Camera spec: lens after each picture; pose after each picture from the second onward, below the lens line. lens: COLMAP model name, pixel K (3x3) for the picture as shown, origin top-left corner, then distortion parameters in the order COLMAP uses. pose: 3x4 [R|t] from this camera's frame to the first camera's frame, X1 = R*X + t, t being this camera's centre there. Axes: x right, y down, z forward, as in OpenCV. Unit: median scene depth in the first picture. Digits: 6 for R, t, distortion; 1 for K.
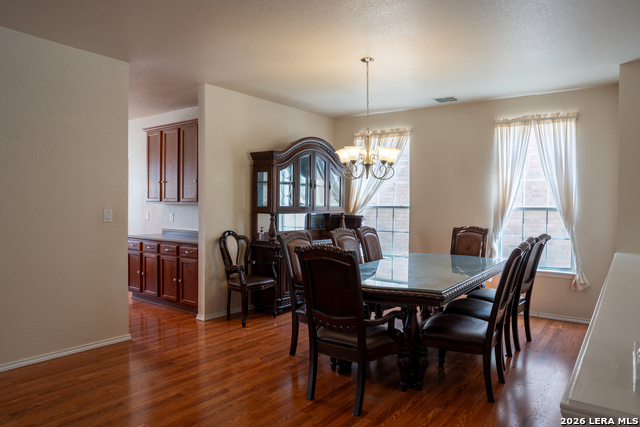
lens RADIAL K [[439.4, 0, 320.9], [0, 439.4, 211.5], [0, 0, 1]] dist [-0.032509, 0.006789]
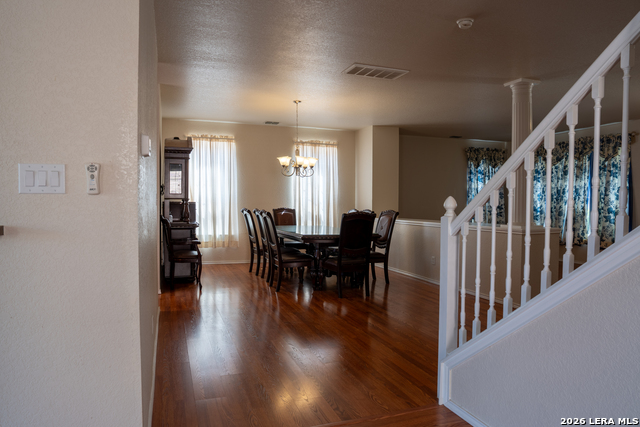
lens RADIAL K [[439.4, 0, 319.3], [0, 439.4, 213.3], [0, 0, 1]] dist [-0.032509, 0.006789]
pose [[0.595763, -0.025460, 0.802757, -0.863448], [0.007173, 0.999626, 0.026380, 0.013408], [-0.803128, -0.009958, 0.595723, -0.018731]]
